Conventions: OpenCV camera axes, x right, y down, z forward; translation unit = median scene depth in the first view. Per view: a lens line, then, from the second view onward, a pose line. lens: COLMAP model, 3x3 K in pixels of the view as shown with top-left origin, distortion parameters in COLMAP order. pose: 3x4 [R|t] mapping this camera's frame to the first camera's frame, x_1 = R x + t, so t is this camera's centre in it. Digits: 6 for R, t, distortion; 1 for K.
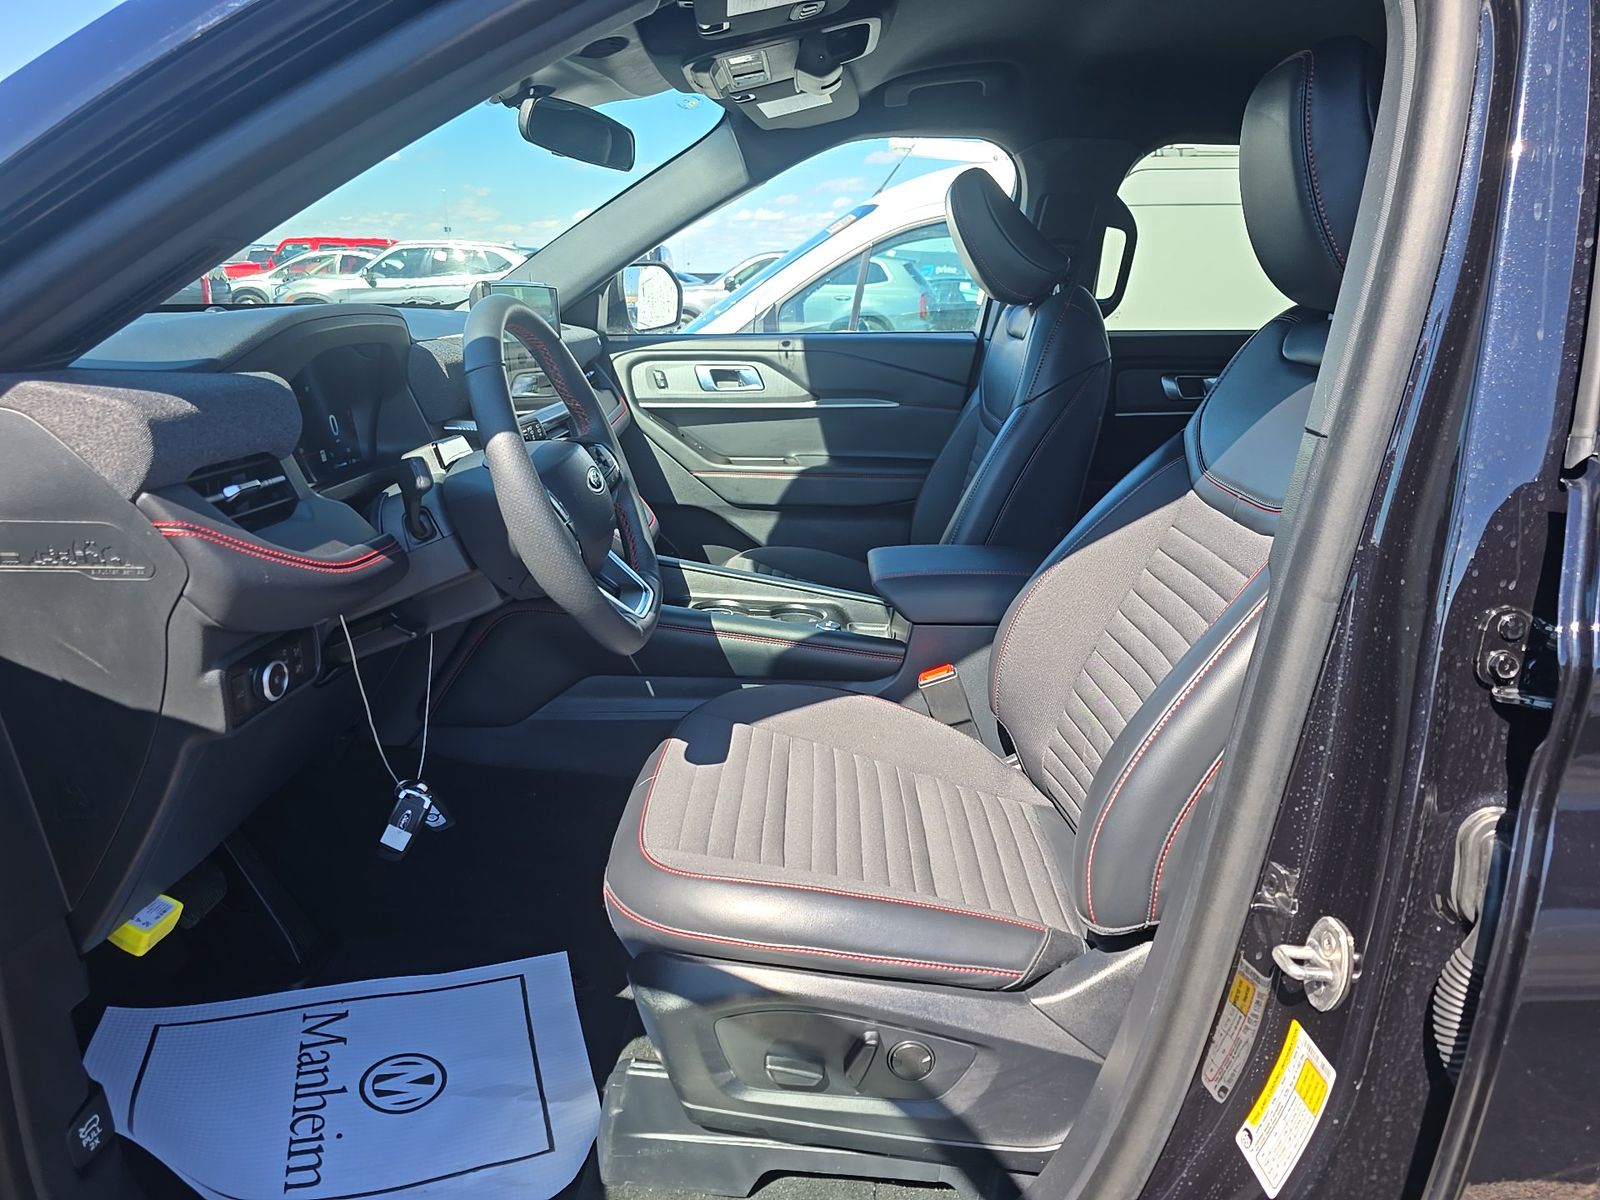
lens RADIAL K [[1098.7, 0, 799.0], [0, 1098.7, 606.7], [0, 0, 1]] dist [0.059274, -0.034842]
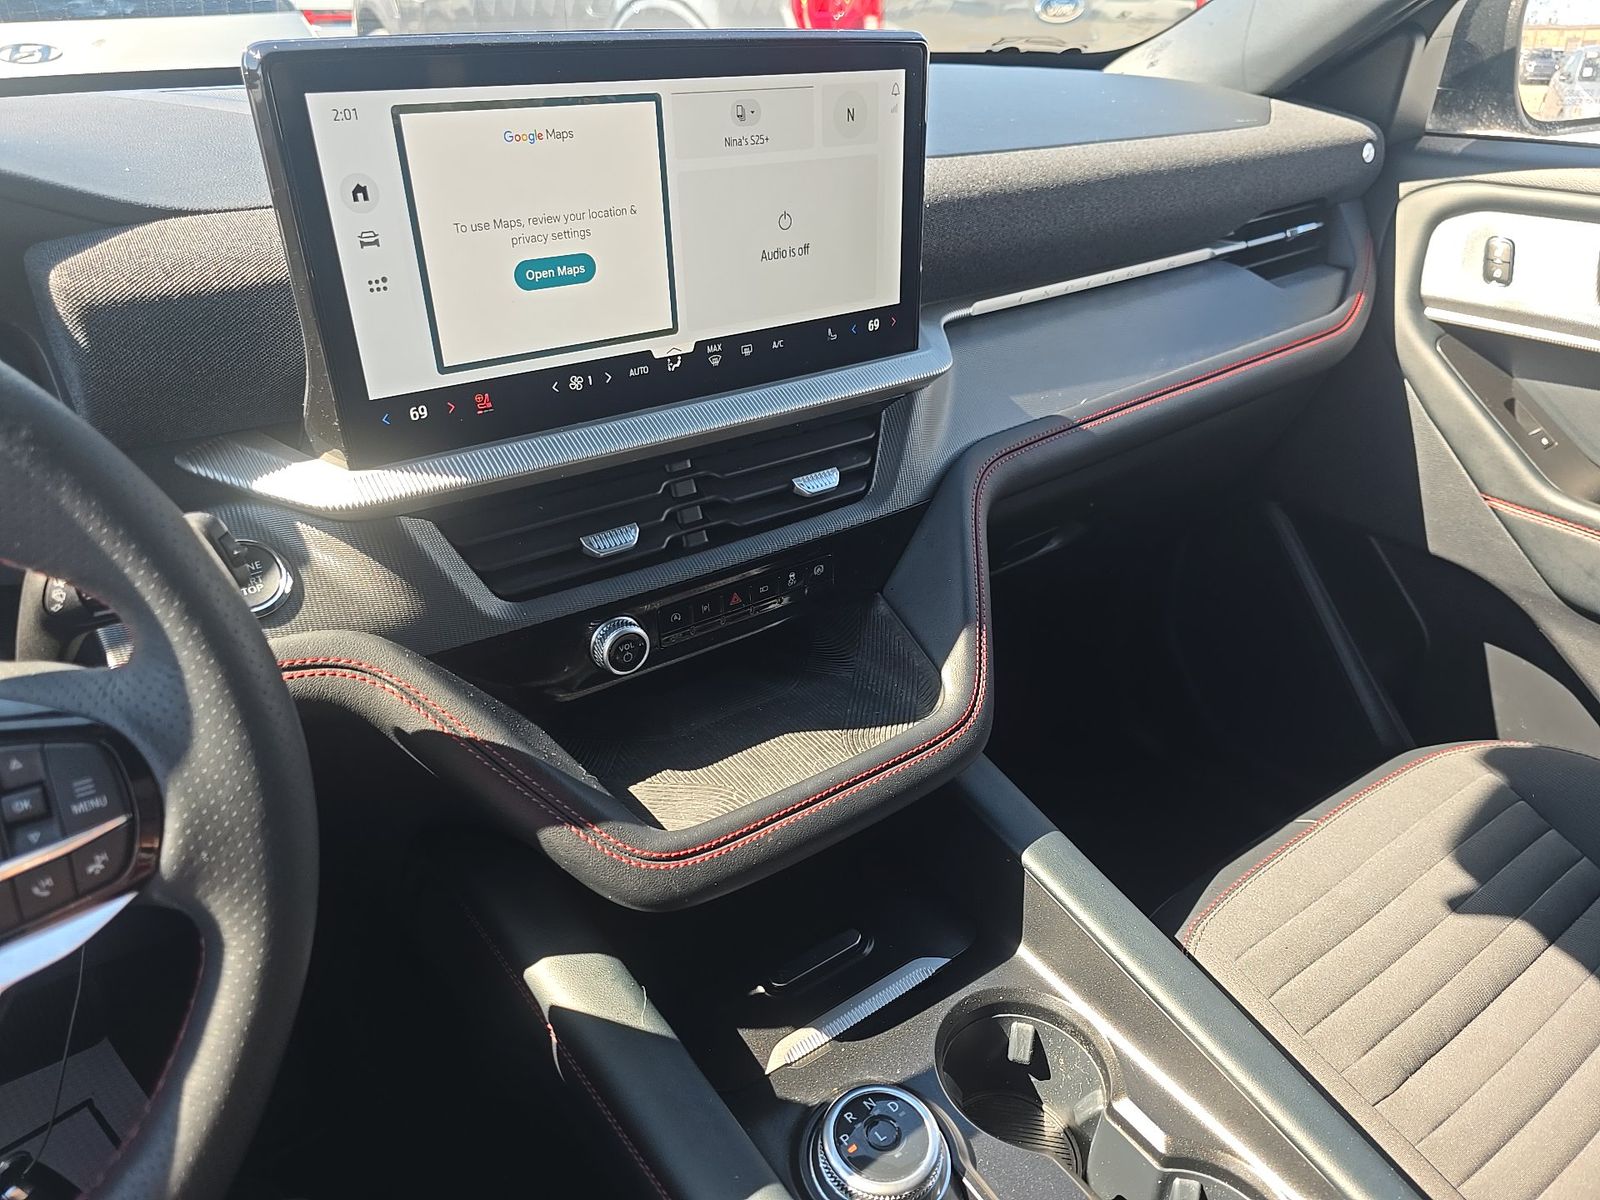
lens RADIAL K [[1098.7, 0, 794.4], [0, 1098.7, 607.6], [0, 0, 1]] dist [0.059274, -0.034842]
pose [[0.611677, 0.383479, -0.691950, 0.052210], [-0.218098, 0.922507, 0.318457, -0.162020], [0.760450, -0.043880, 0.647912, 0.523062]]
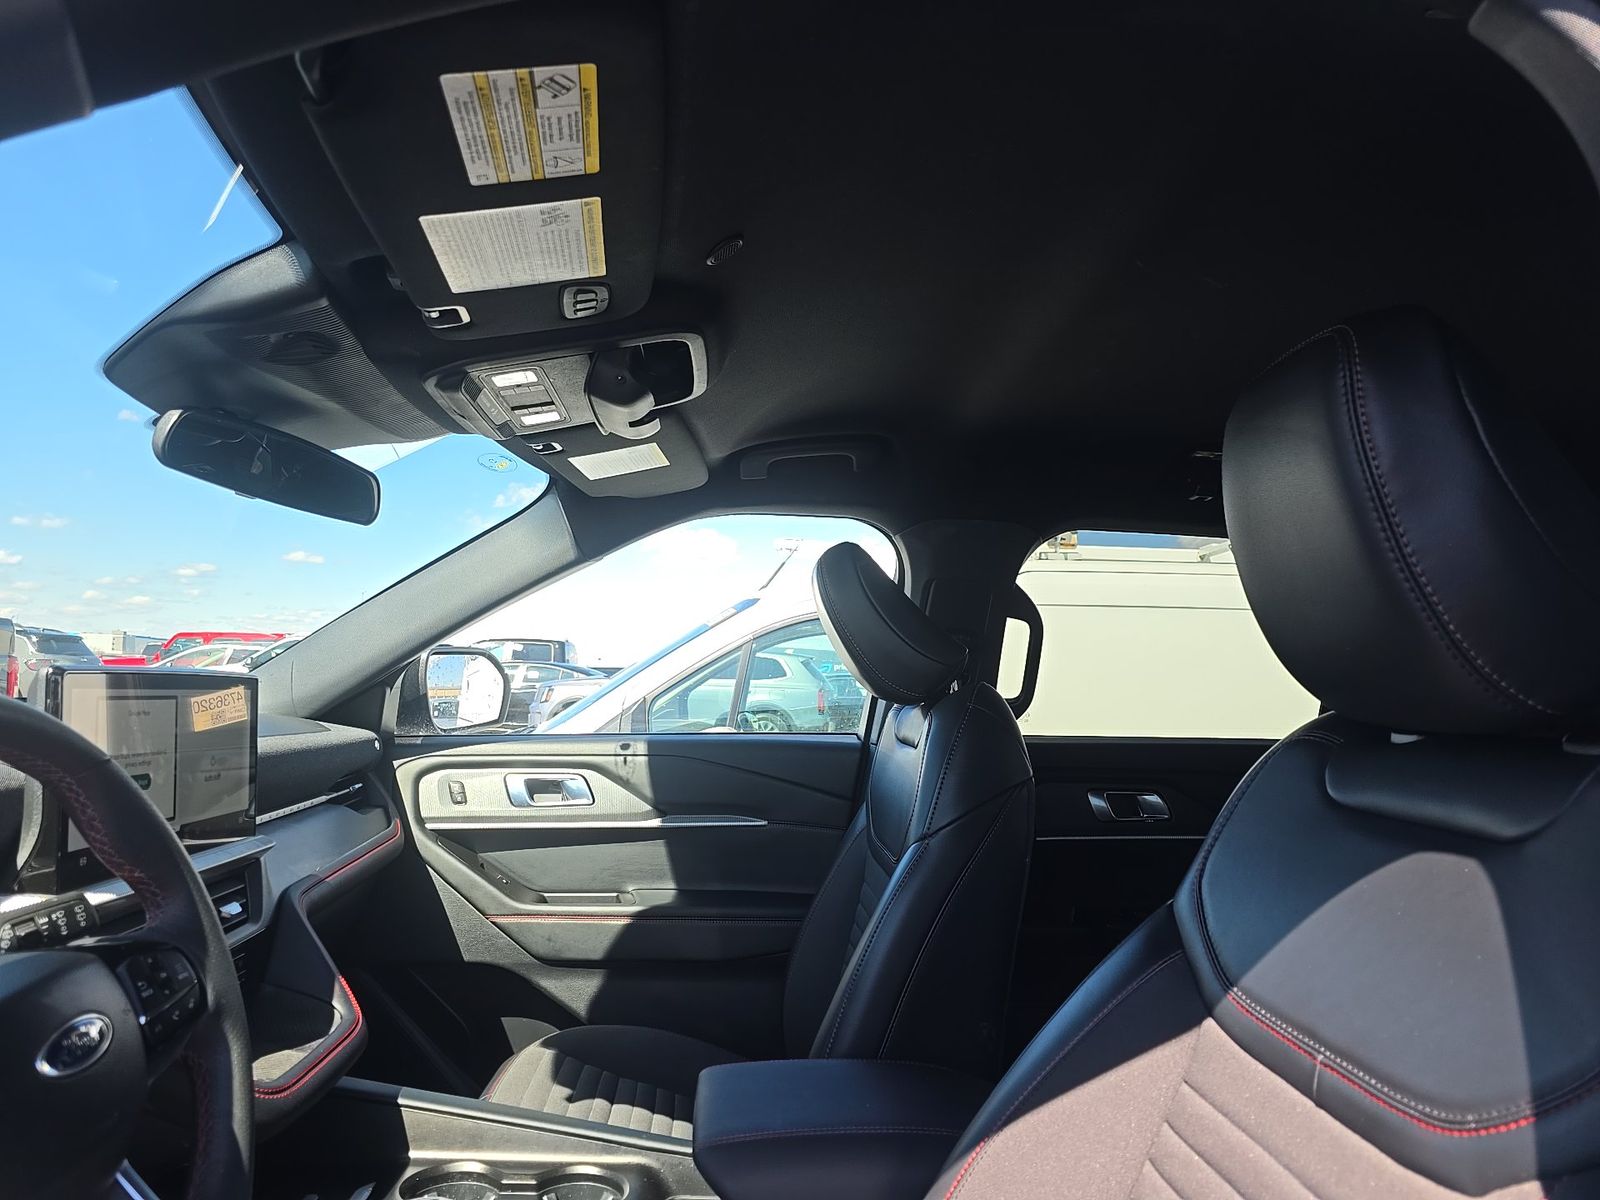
lens RADIAL K [[1098.7, 0, 790.2], [0, 1098.7, 595.9], [0, 0, 1]] dist [0.059274, -0.034842]
pose [[0.996860, 0.016732, 0.077396, 0.044639], [0.011590, 0.936065, -0.351637, -0.059594], [-0.078331, 0.351429, 0.932932, 0.209582]]
